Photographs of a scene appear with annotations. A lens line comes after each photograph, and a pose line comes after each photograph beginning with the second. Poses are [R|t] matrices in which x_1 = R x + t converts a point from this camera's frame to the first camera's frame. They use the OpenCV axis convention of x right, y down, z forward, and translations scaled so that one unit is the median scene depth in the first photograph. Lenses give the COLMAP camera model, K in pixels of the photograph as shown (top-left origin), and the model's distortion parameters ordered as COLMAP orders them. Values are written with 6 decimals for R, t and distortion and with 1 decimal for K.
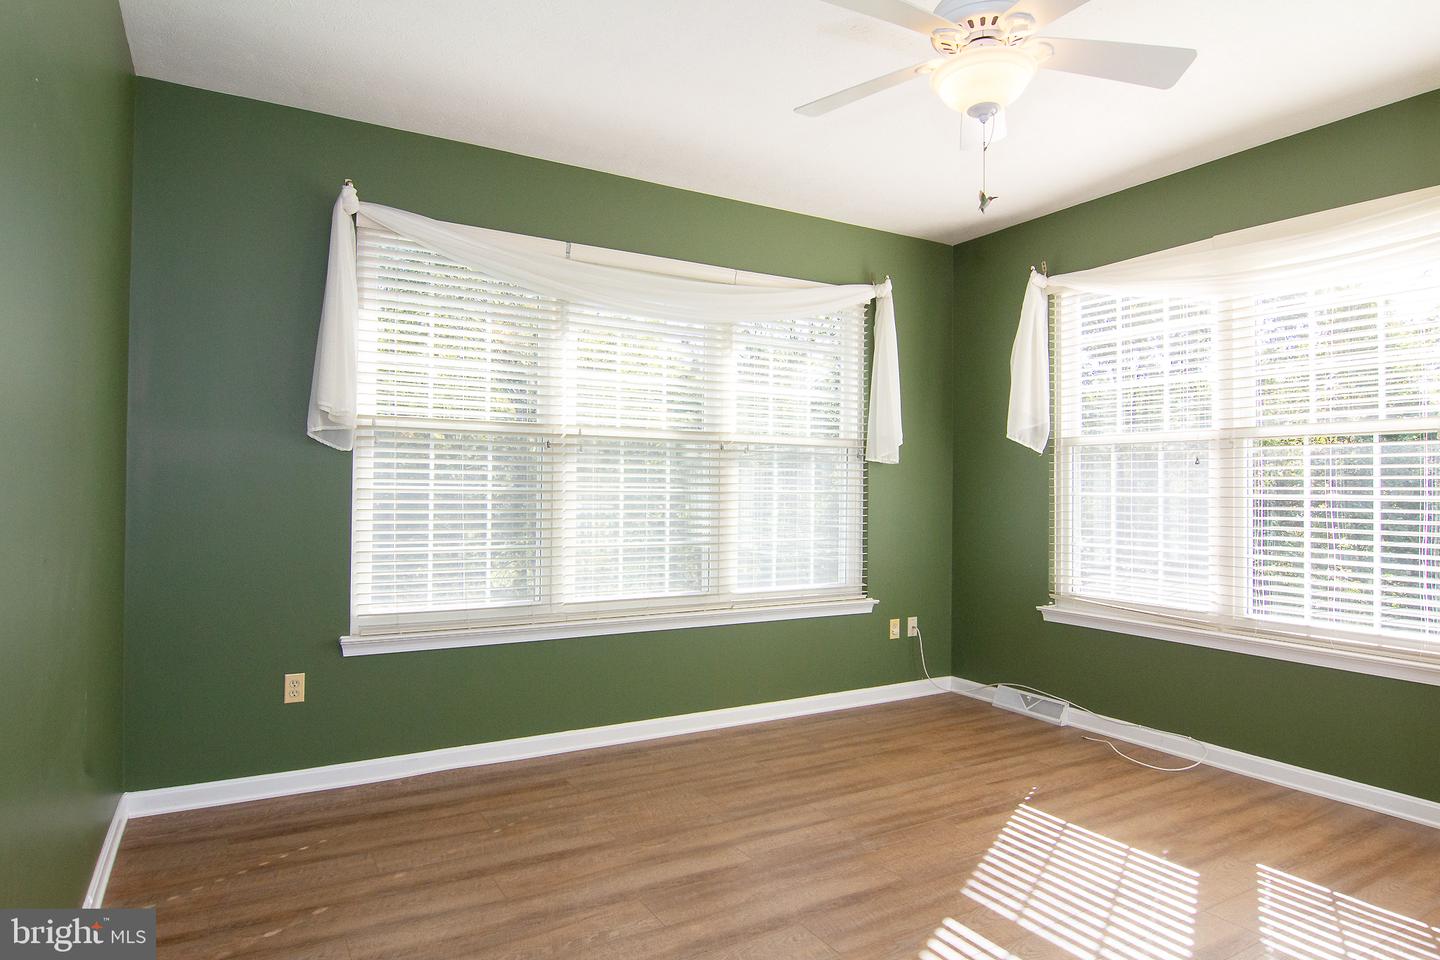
lens RADIAL K [[824.8, 0, 719.8], [0, 824.8, 484.3], [0, 0, 1]] dist [-0.031297, -0.003468]
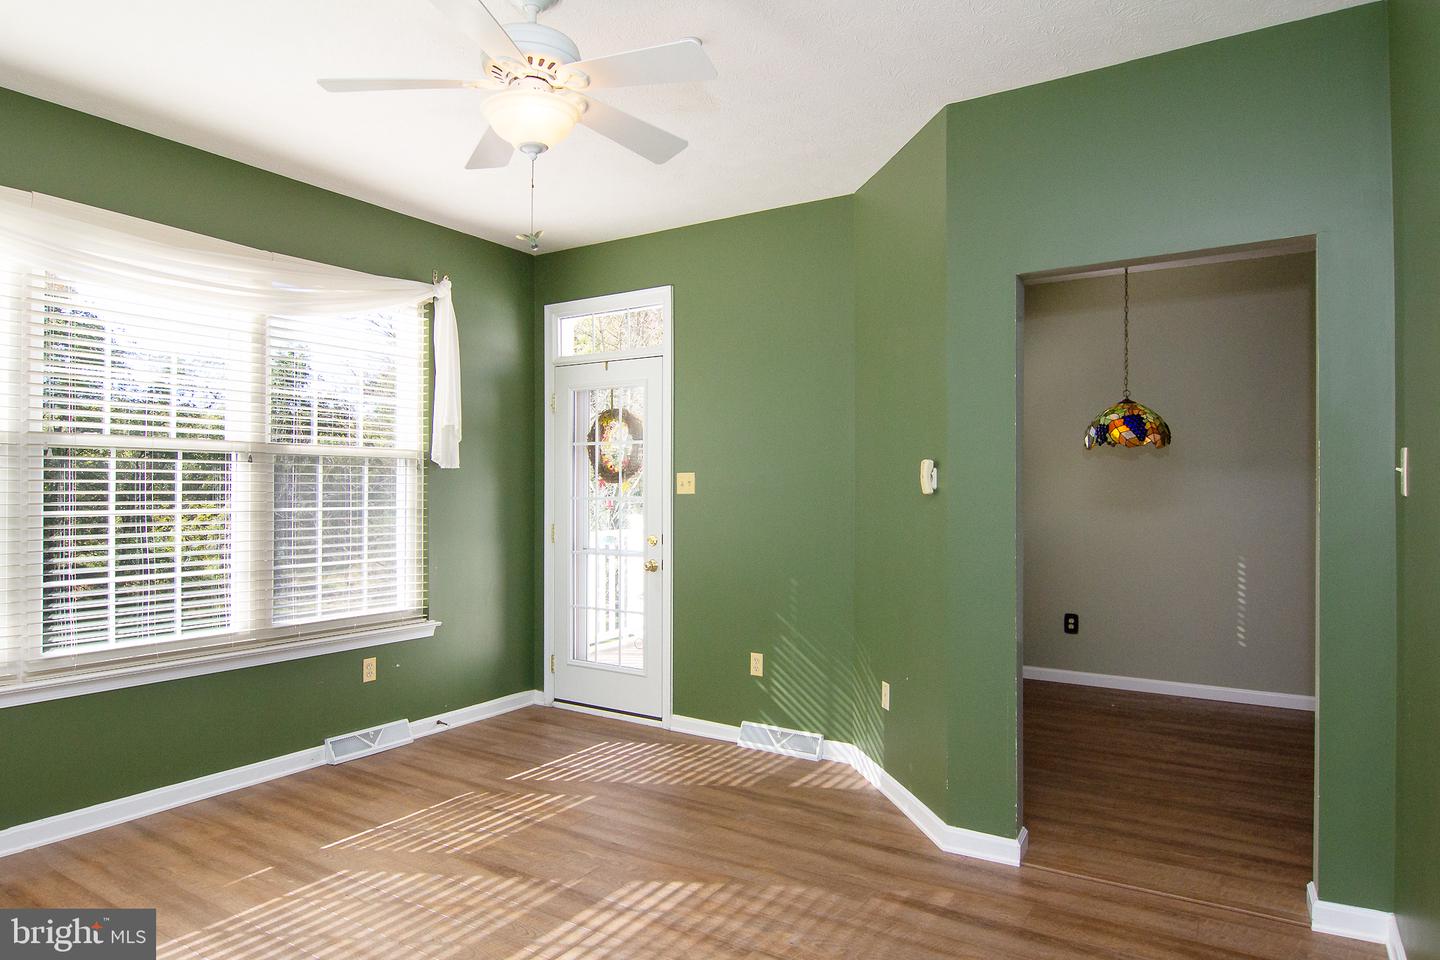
lens RADIAL K [[824.8, 0, 720.4], [0, 824.8, 483.6], [0, 0, 1]] dist [-0.031297, -0.003468]
pose [[-0.451313, 0.018996, 0.892163, -0.466868], [0.007633, 0.999819, -0.017427, 0.004362], [-0.892333, -0.001055, -0.451377, 0.846886]]
